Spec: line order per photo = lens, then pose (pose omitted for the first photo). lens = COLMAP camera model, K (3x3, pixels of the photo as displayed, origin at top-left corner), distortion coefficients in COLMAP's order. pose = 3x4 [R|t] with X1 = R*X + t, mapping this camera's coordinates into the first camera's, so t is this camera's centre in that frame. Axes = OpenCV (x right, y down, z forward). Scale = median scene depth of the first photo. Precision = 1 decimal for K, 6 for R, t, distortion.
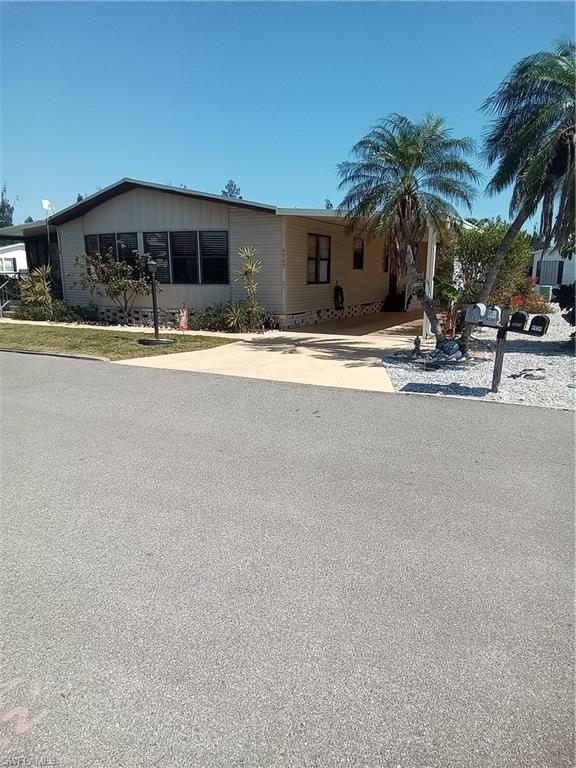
lens RADIAL K [[533.1, 0, 288.0], [0, 533.1, 384.0], [0, 0, 1]] dist [0.005959, -0.004954]
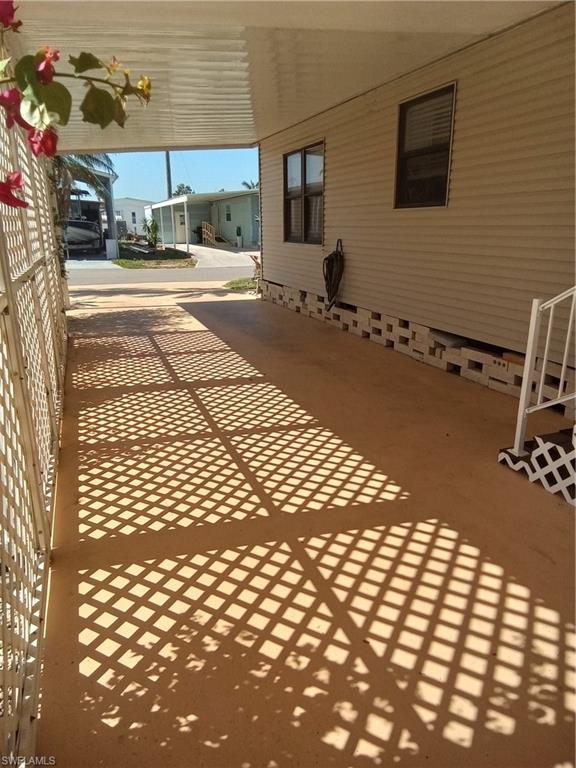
lens RADIAL K [[533.1, 0, 288.0], [0, 533.1, 384.0], [0, 0, 1]] dist [0.005959, -0.004954]
pose [[-0.661795, 0.255781, -0.704701, 0.471379], [-0.108601, 0.897372, 0.427702, -0.281016], [0.741777, 0.359582, -0.566099, 1.314180]]
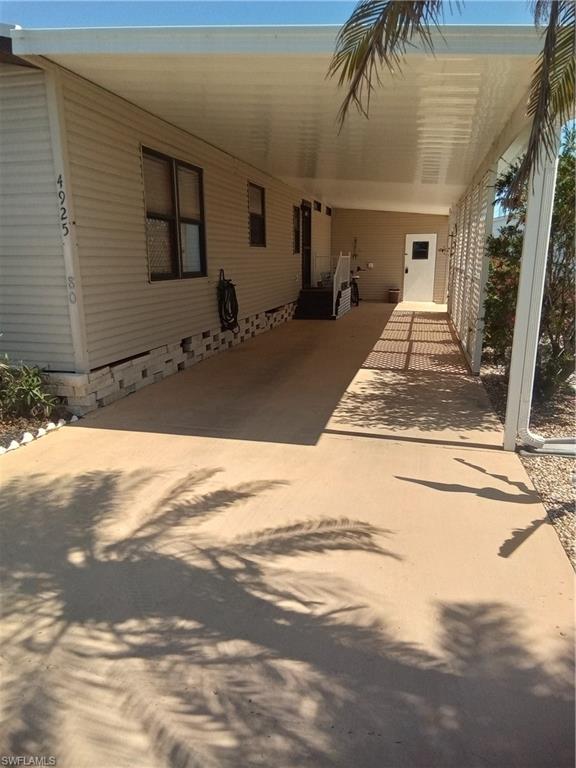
lens RADIAL K [[533.1, 0, 288.0], [0, 533.1, 384.0], [0, 0, 1]] dist [0.005959, -0.004954]
pose [[0.973712, -0.062368, 0.219076, 0.041035], [0.057150, 0.997912, 0.030083, -0.107763], [-0.220495, -0.016773, 0.975244, 0.546198]]
